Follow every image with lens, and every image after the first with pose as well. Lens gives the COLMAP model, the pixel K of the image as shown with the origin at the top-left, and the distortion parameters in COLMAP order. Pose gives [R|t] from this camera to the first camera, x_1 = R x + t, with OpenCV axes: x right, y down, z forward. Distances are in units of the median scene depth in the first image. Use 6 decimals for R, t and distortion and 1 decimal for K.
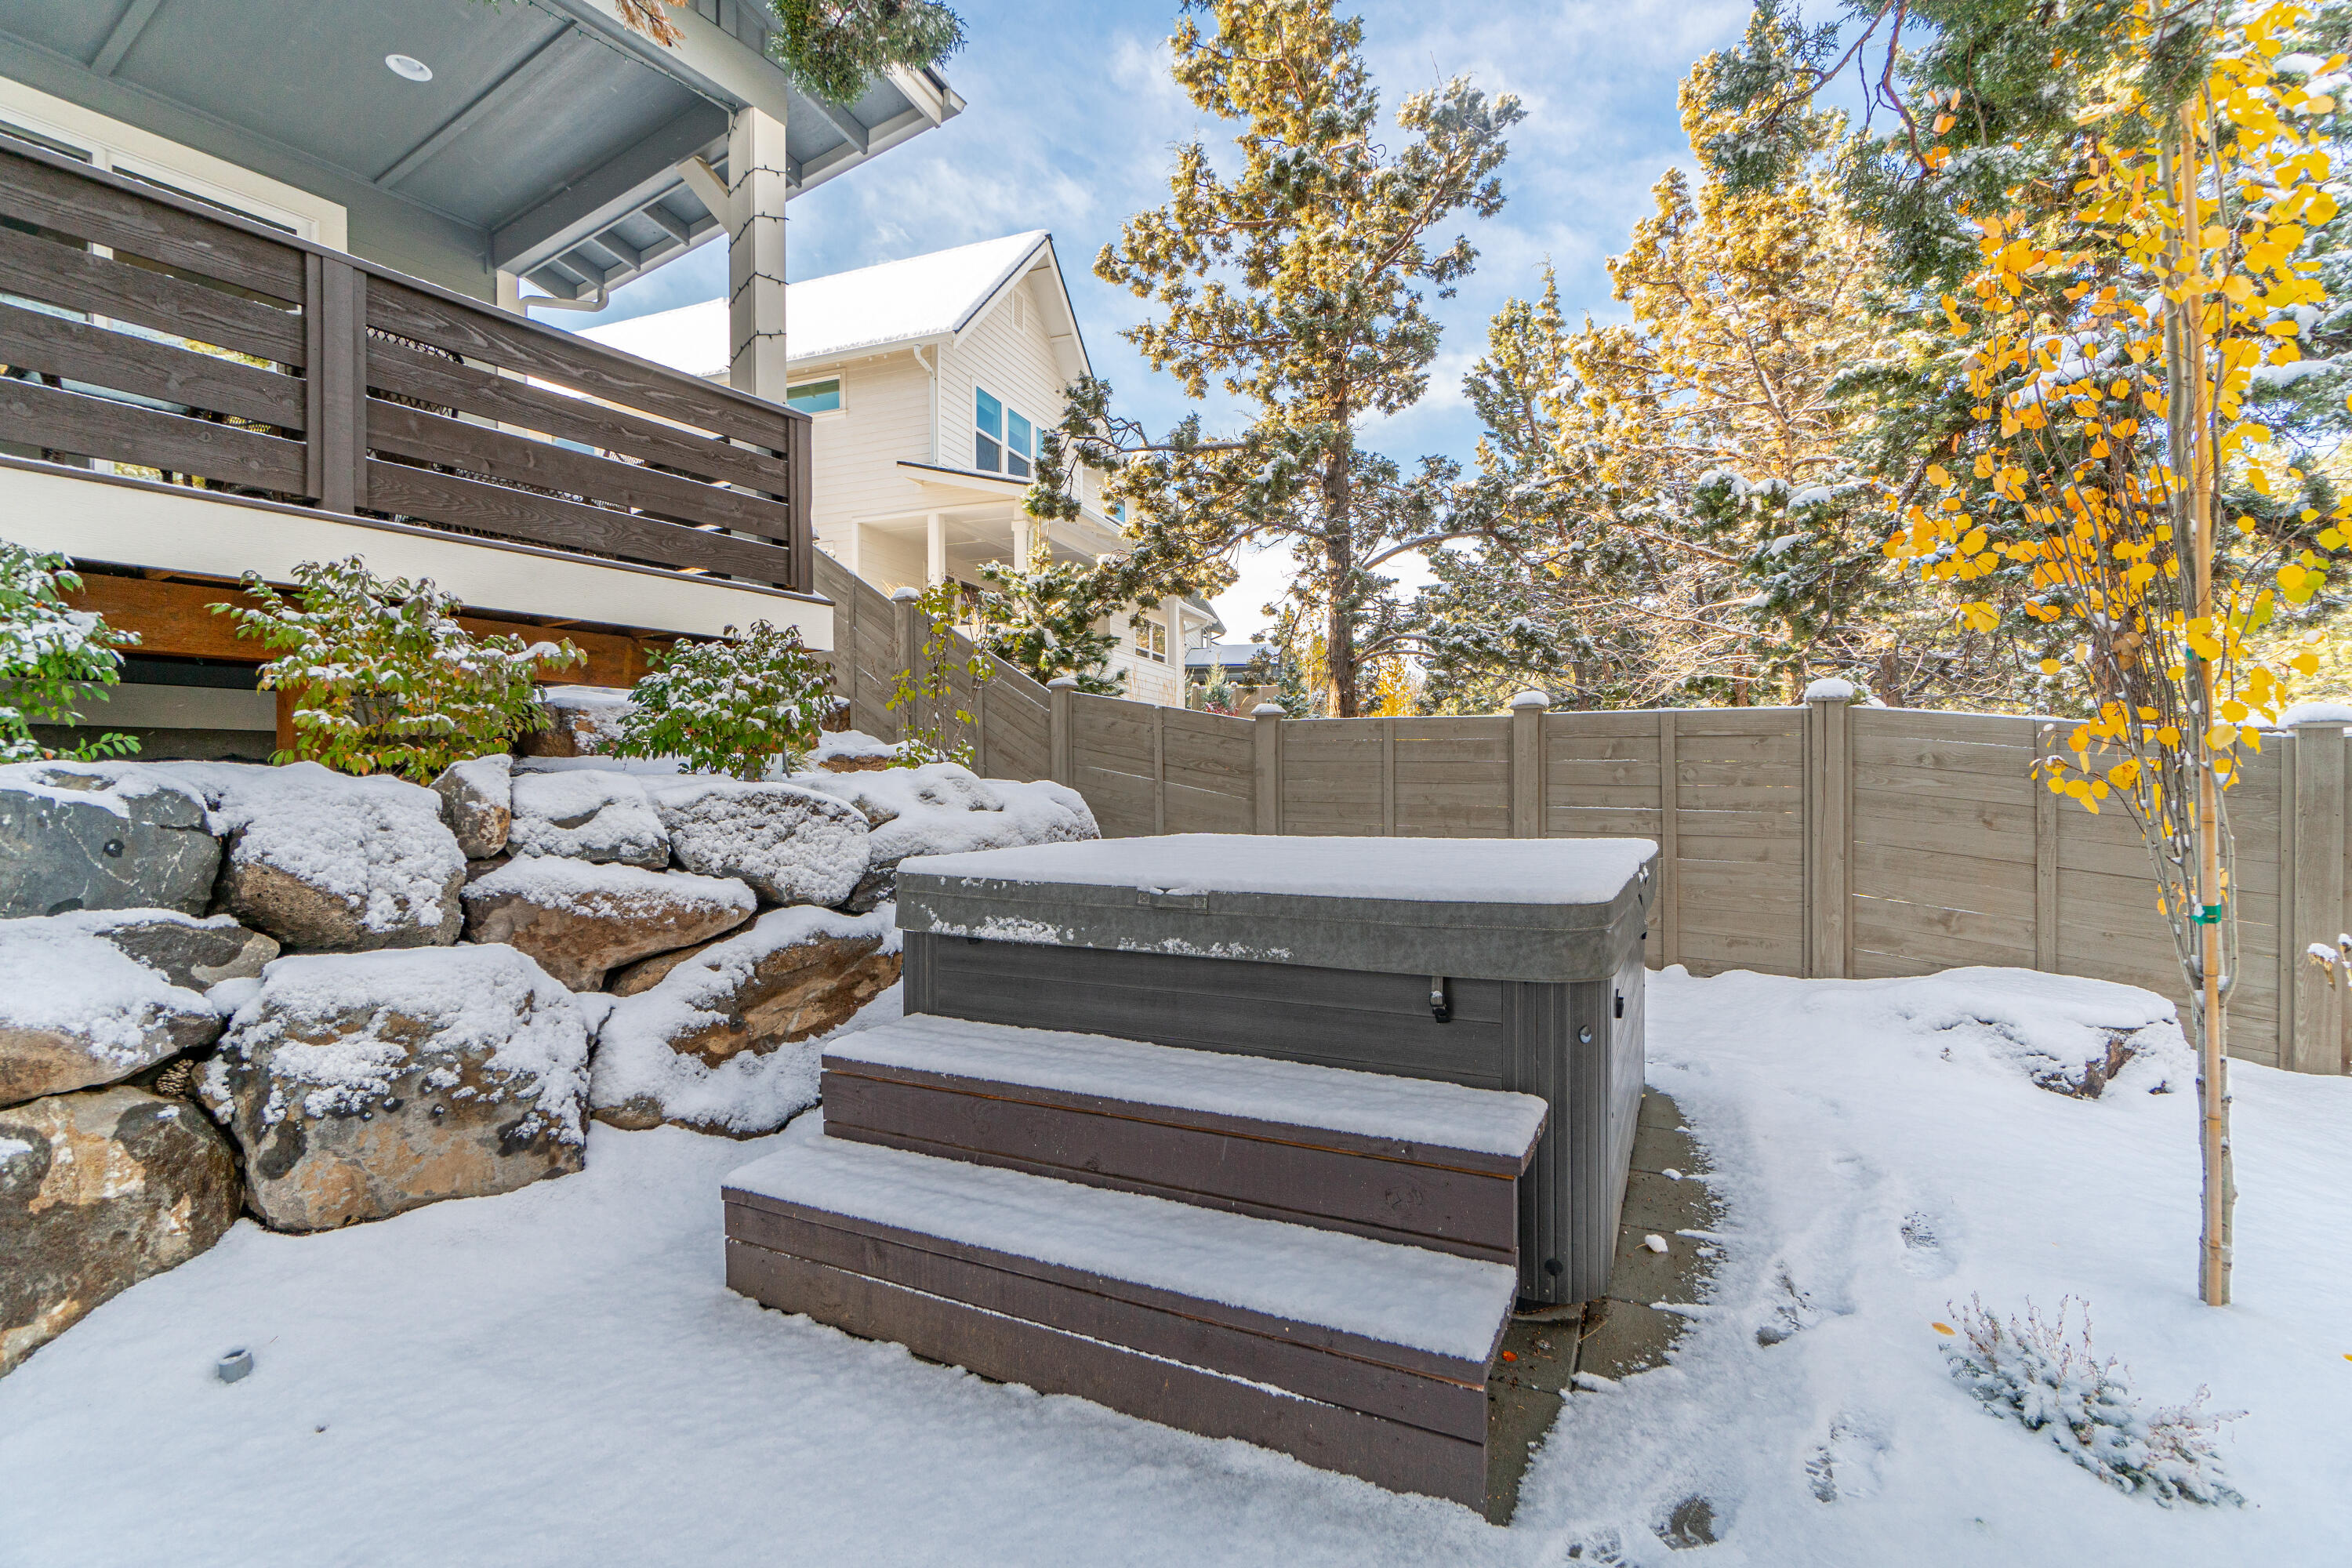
lens RADIAL K [[1031.1, 0, 1172.4], [0, 1031.1, 783.3], [0, 0, 1]] dist [-0.000934, -0.000018]
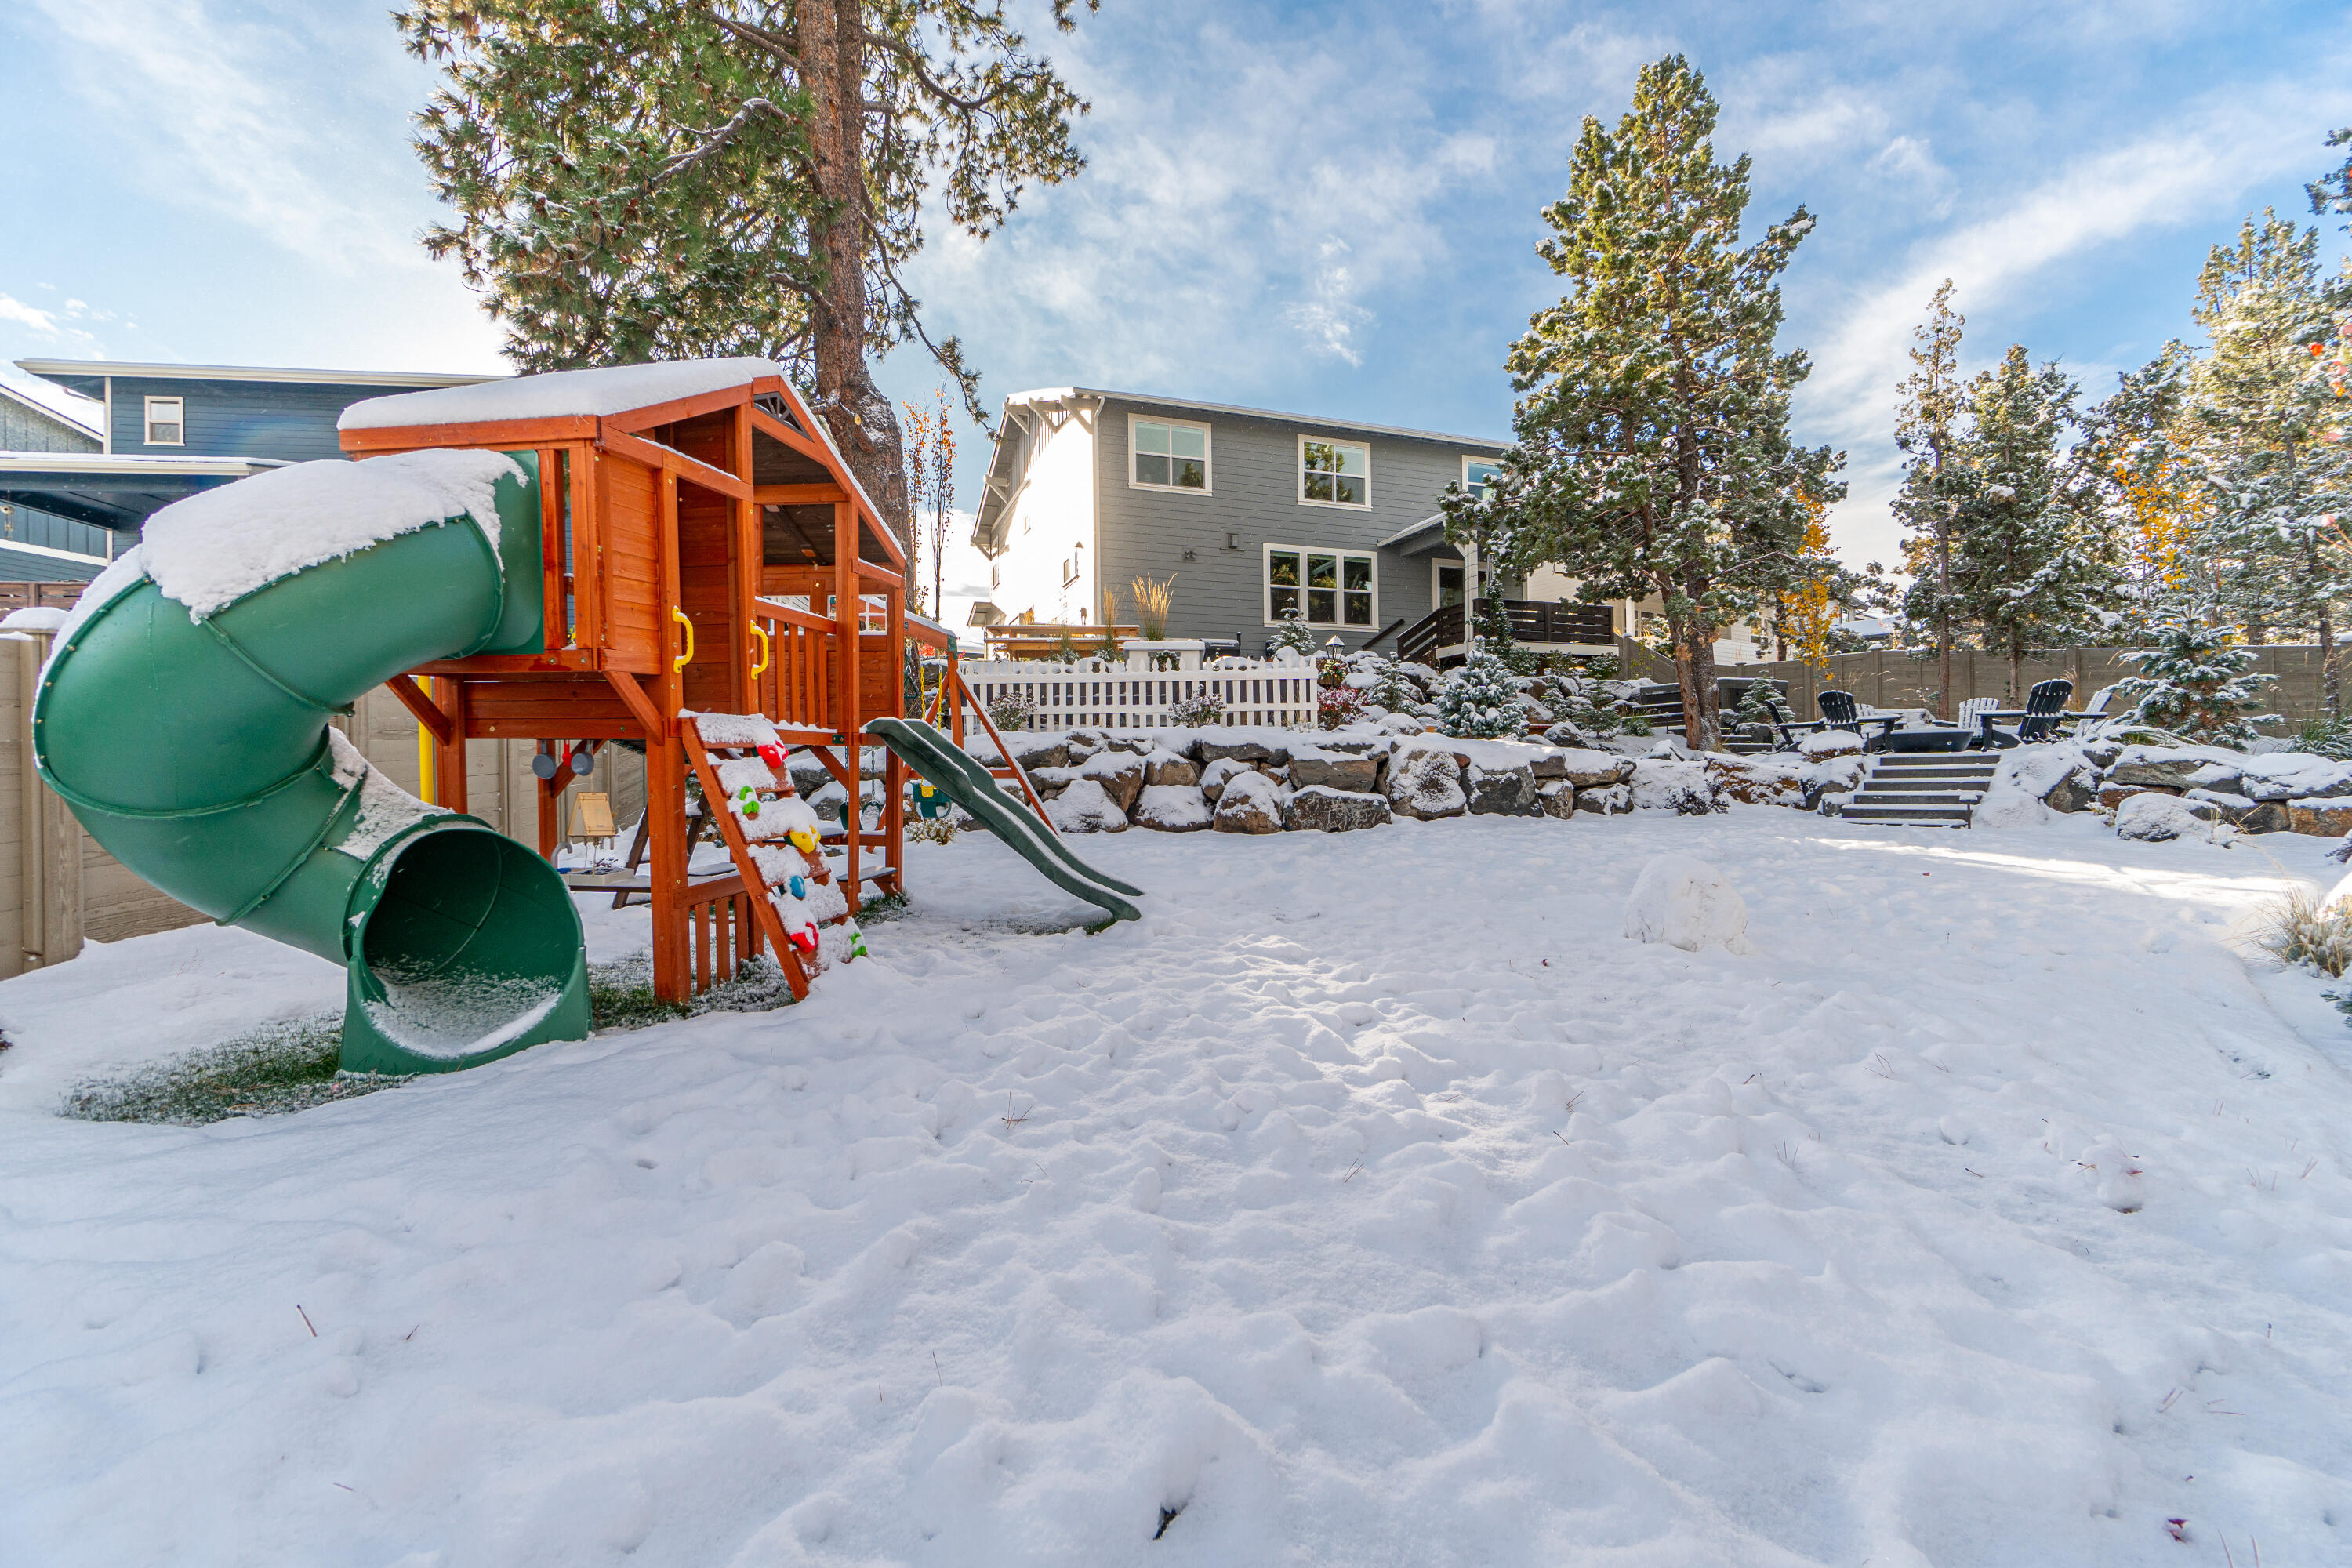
lens RADIAL K [[1023.9, 0, 1176.0], [0, 1023.9, 784.0], [0, 0, 1]] dist [-0.000675, 0.000782]
pose [[0.814937, -0.001152, -0.579549, 0.897236], [0.006815, 0.999948, 0.007595, 0.494682], [0.579510, -0.010139, 0.814902, -4.879103]]
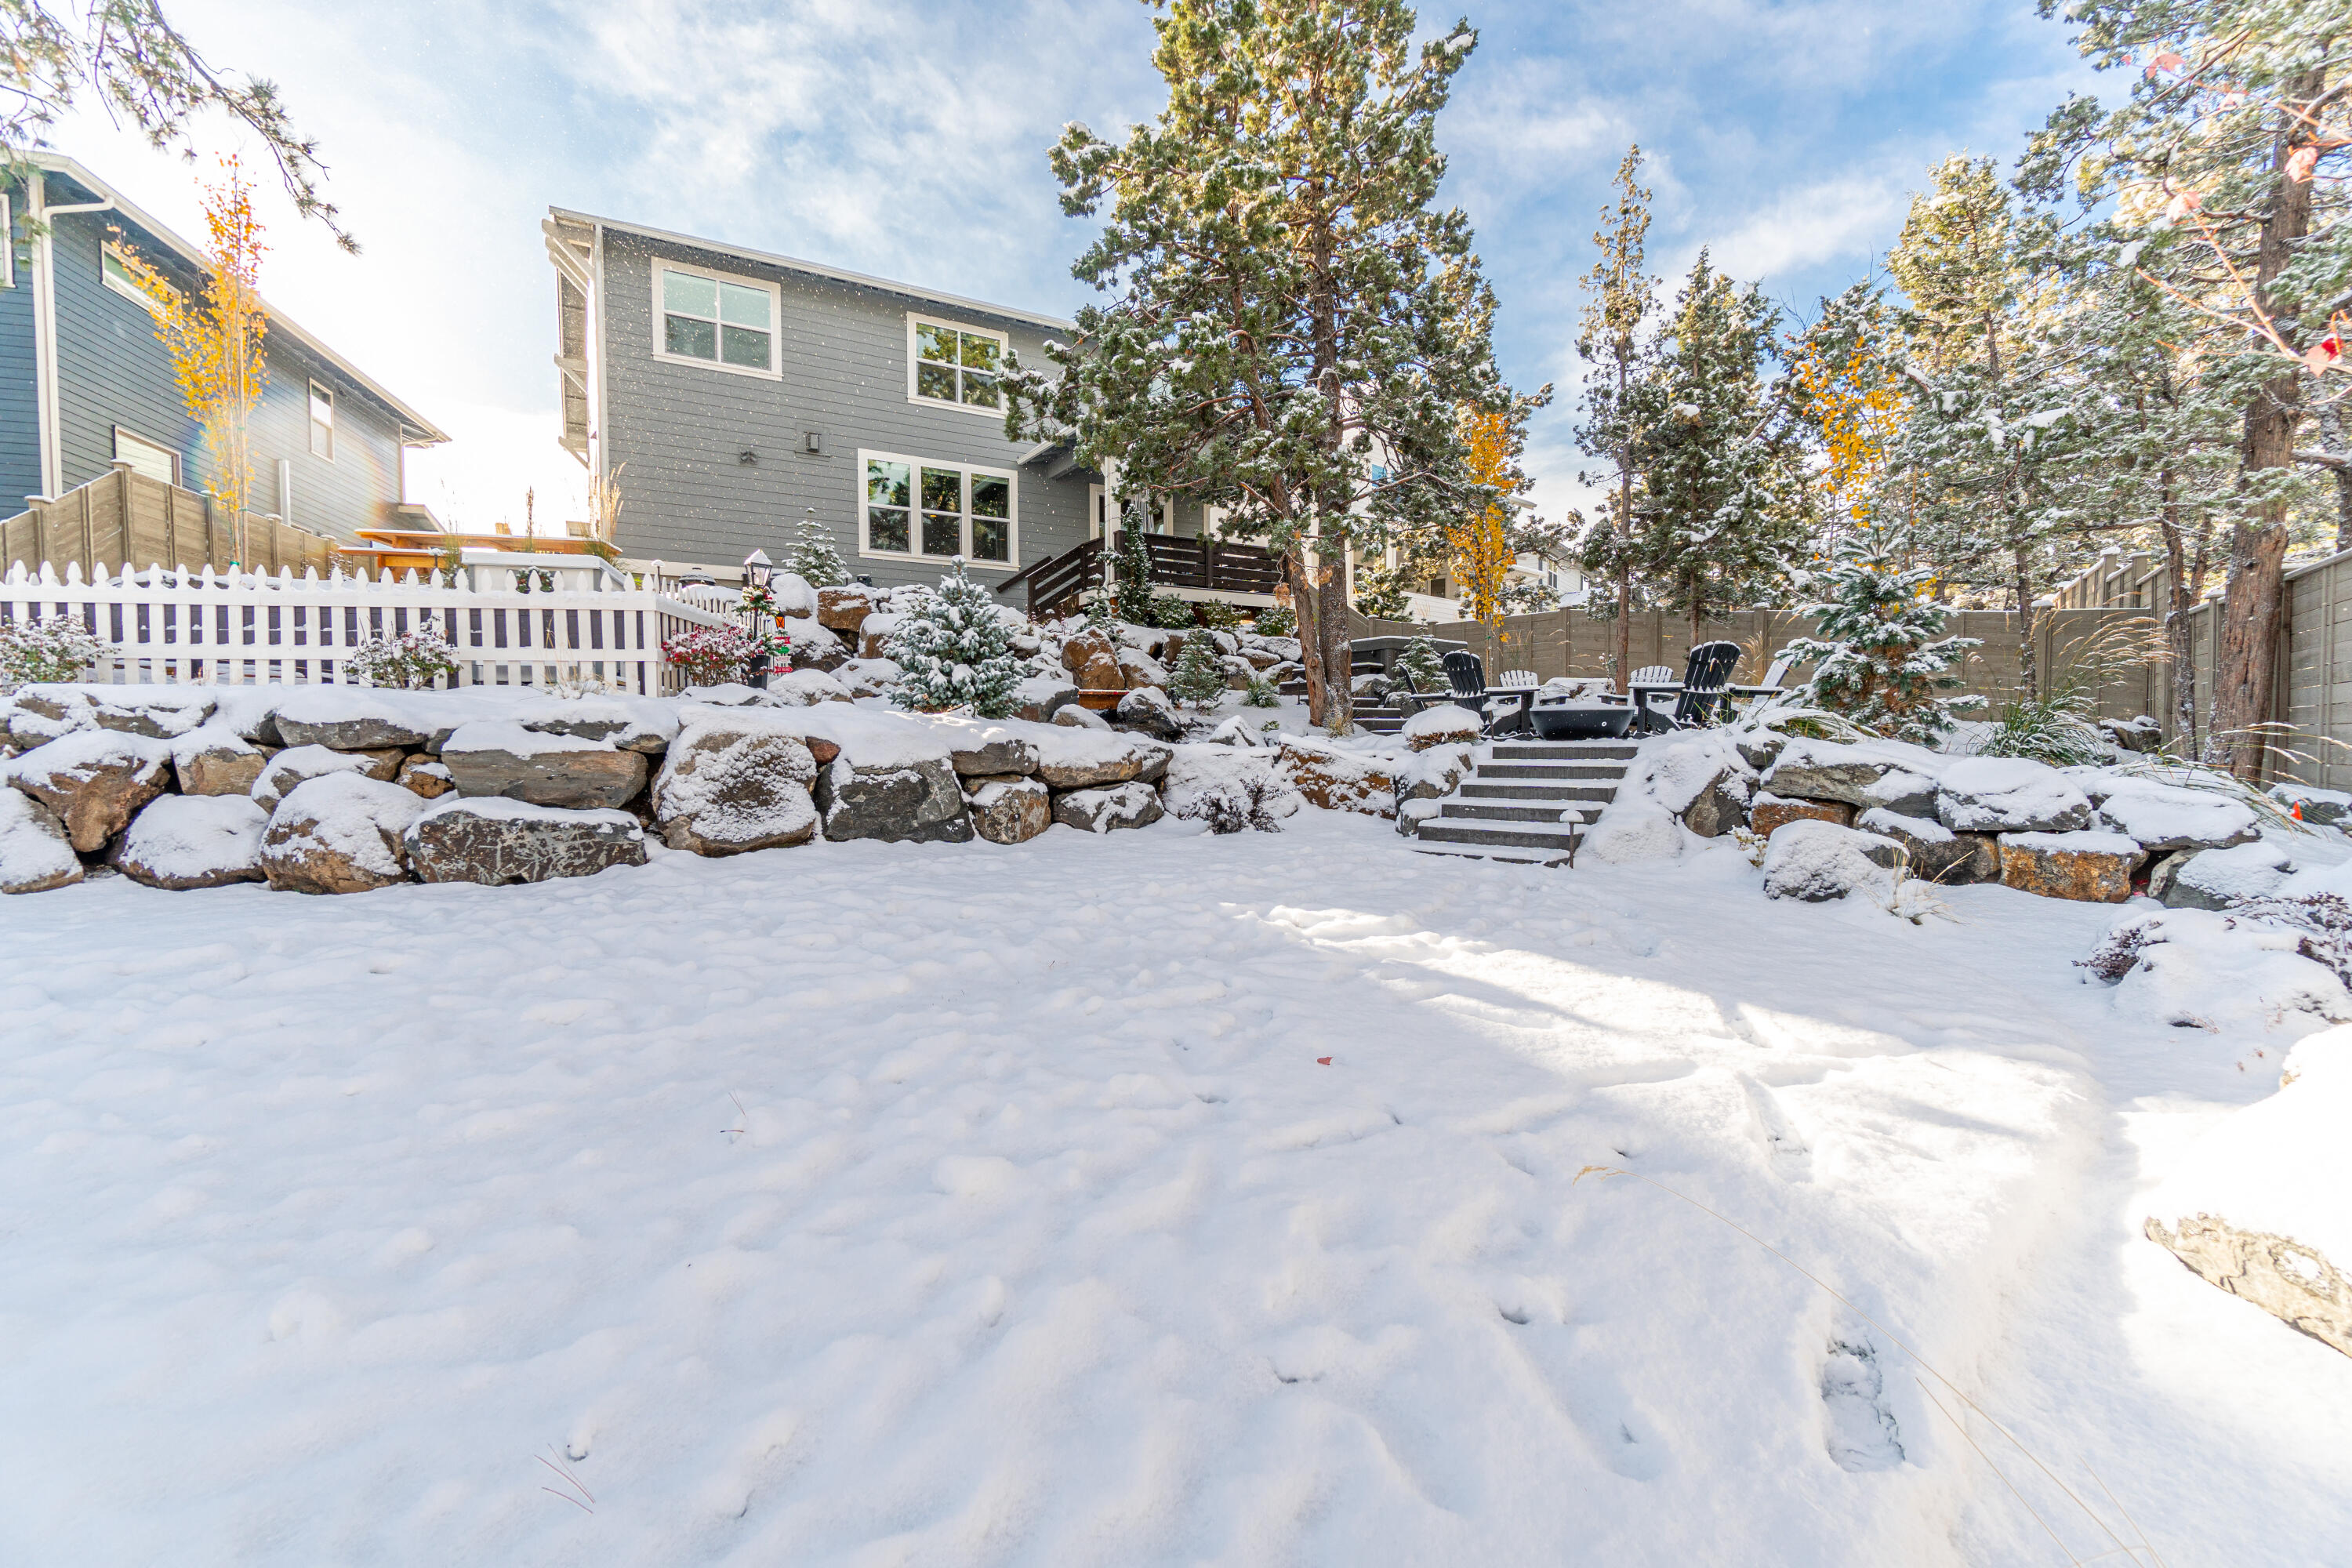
lens RADIAL K [[1031.1, 0, 1172.4], [0, 1031.1, 783.3], [0, 0, 1]] dist [-0.000934, -0.000018]
pose [[0.905484, 0.022149, -0.423802, 1.144200], [-0.002370, 0.998885, 0.047142, 0.430527], [0.424373, -0.041682, 0.904527, -3.437145]]
